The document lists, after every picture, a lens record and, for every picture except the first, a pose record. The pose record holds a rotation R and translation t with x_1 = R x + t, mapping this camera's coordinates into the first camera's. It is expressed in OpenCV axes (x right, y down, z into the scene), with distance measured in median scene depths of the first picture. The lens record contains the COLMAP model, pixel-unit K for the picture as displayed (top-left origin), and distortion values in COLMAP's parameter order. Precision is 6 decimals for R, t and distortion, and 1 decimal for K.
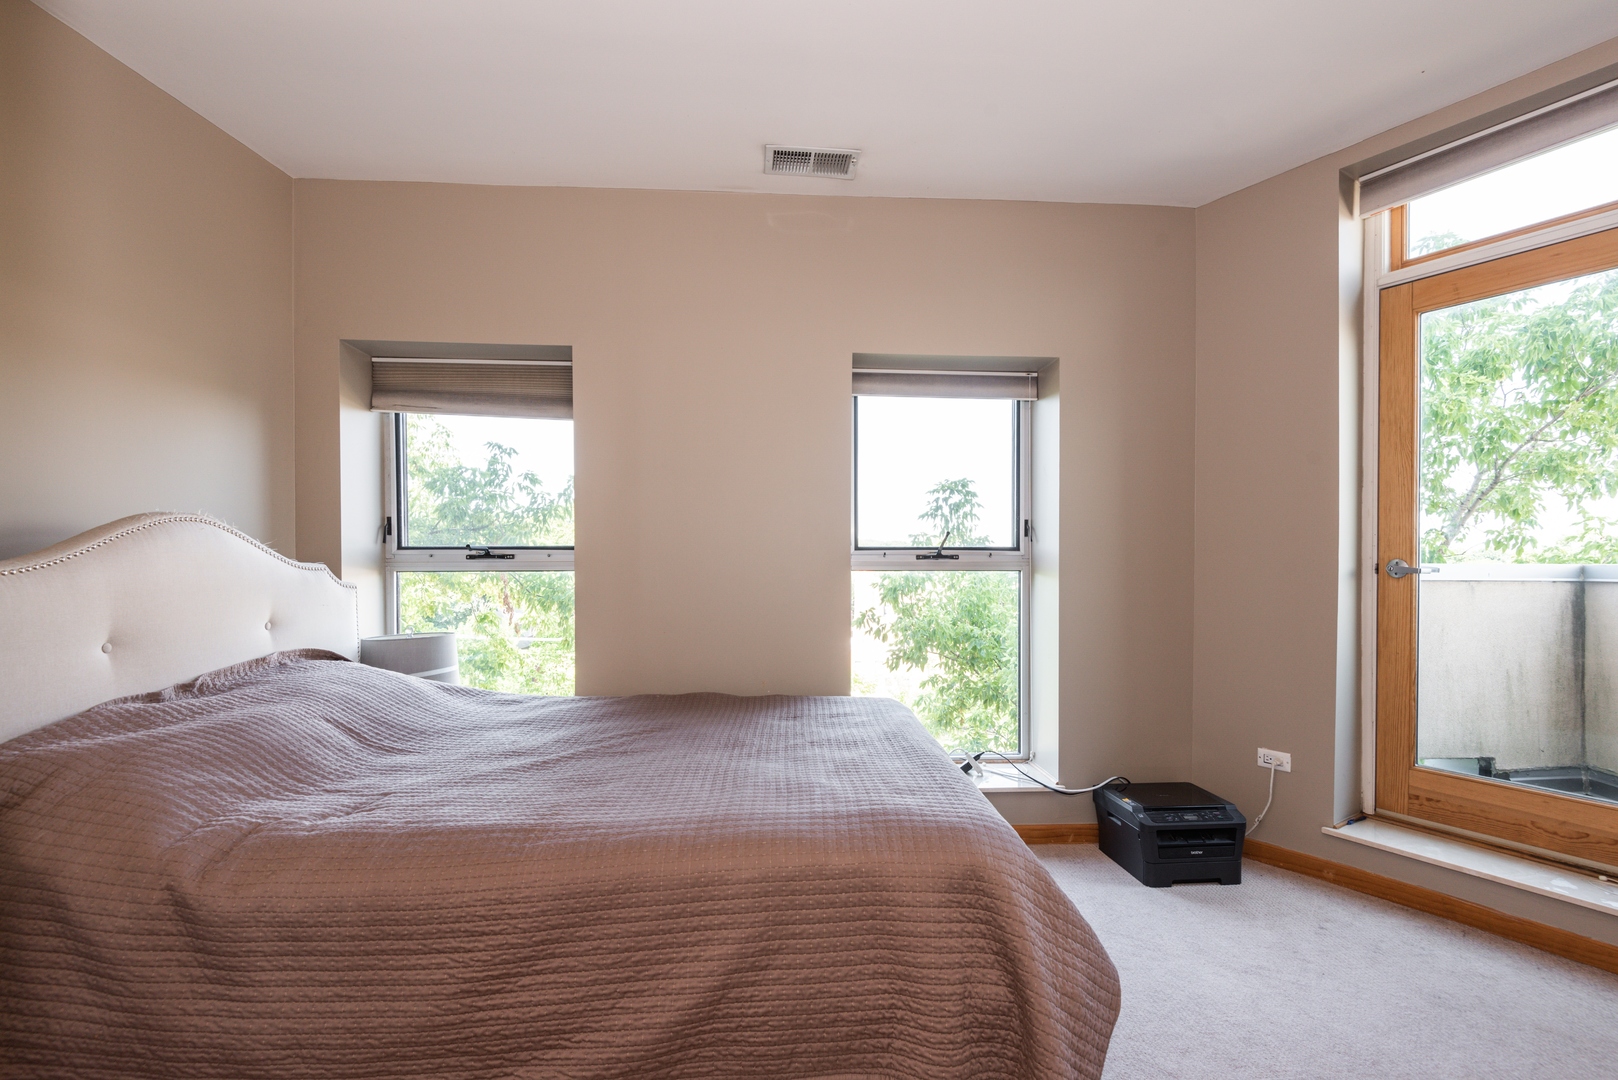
lens RADIAL K [[753.1, 0, 842.1], [0, 753.1, 518.9], [0, 0, 1]] dist [-0.003336, -0.001103]
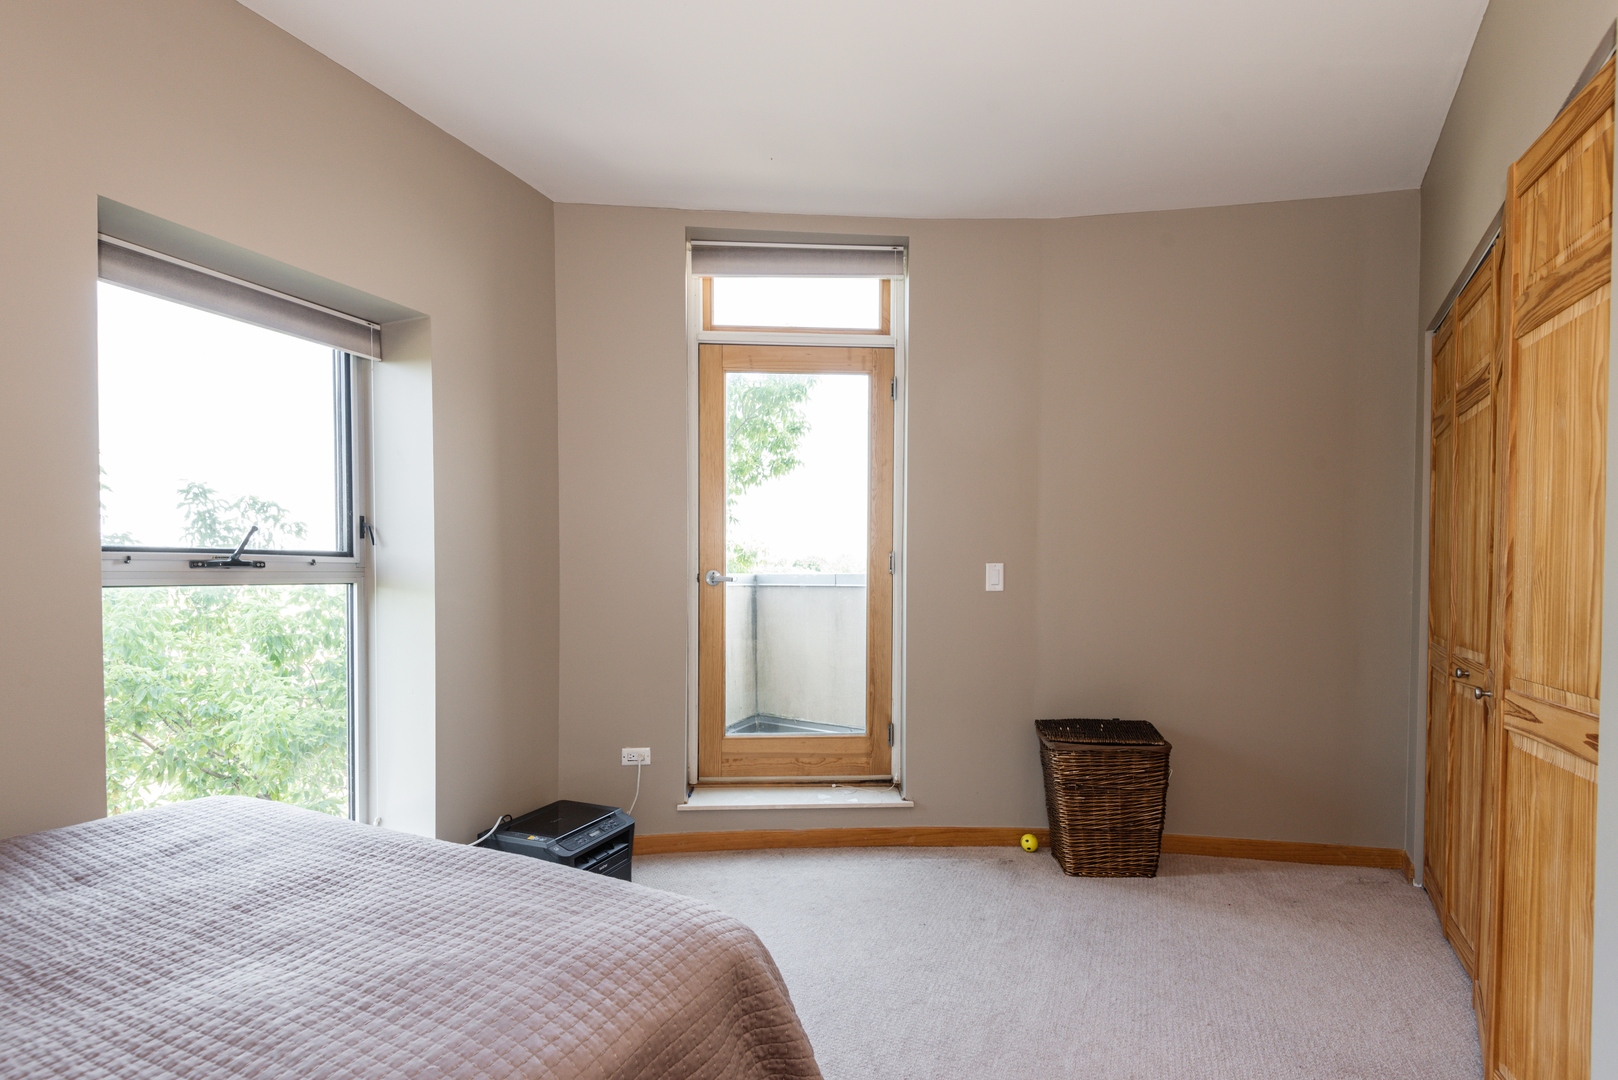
lens RADIAL K [[733.4, 0, 813.0], [0, 733.4, 559.4], [0, 0, 1]] dist [0.033397, -0.020974]
pose [[0.475164, 0.015294, 0.879764, -0.215267], [-0.052779, 0.998544, 0.011147, 0.013348], [-0.878313, -0.051730, 0.475279, 0.268943]]
